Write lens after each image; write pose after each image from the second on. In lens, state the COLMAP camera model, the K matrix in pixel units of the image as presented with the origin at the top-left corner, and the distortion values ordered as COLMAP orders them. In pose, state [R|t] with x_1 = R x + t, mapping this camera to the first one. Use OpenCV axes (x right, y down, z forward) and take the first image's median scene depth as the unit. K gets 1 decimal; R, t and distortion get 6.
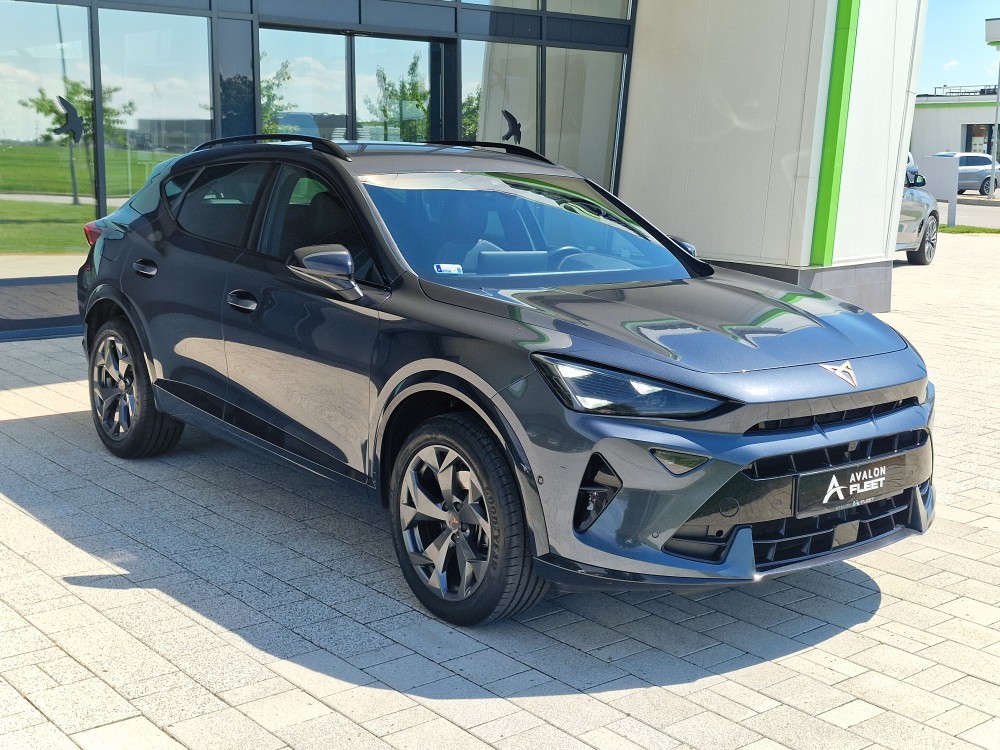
lens RADIAL K [[1257.1, 0, 560.4], [0, 1257.1, 373.4], [0, 0, 1]] dist [0.087082, -0.062304]
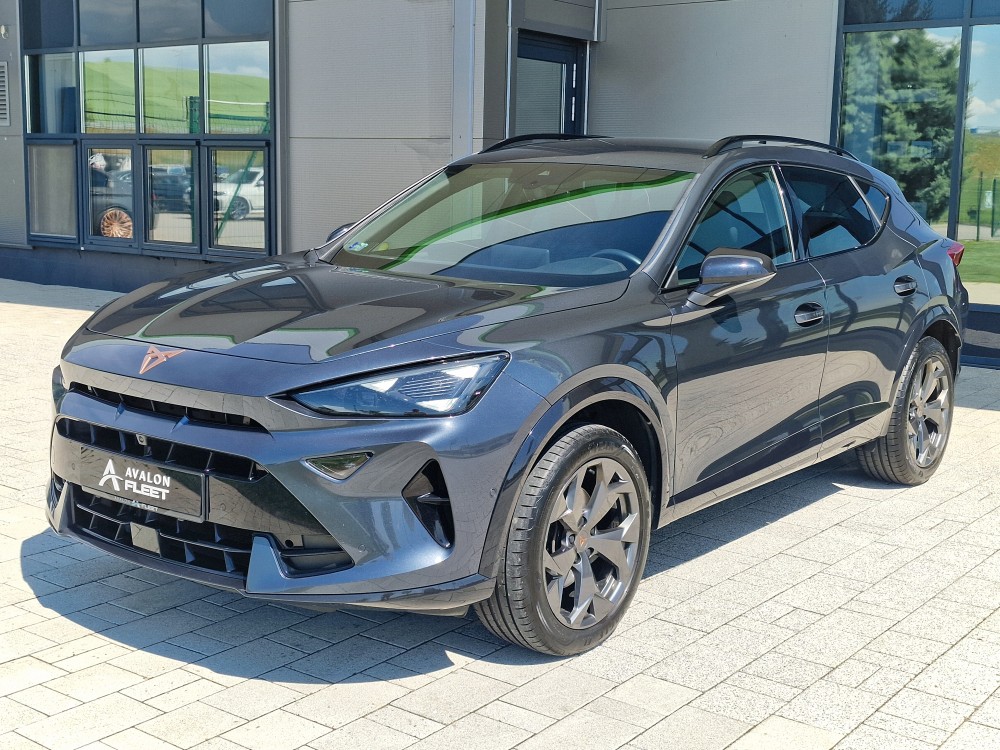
lens RADIAL K [[1257.1, 0, 560.4], [0, 1257.1, 373.4], [0, 0, 1]] dist [0.087082, -0.062304]
pose [[0.240768, 0.138058, -0.960714, 1.168029], [-0.183083, 0.978522, 0.094734, -0.129066], [0.953159, 0.153081, 0.260873, 1.047244]]
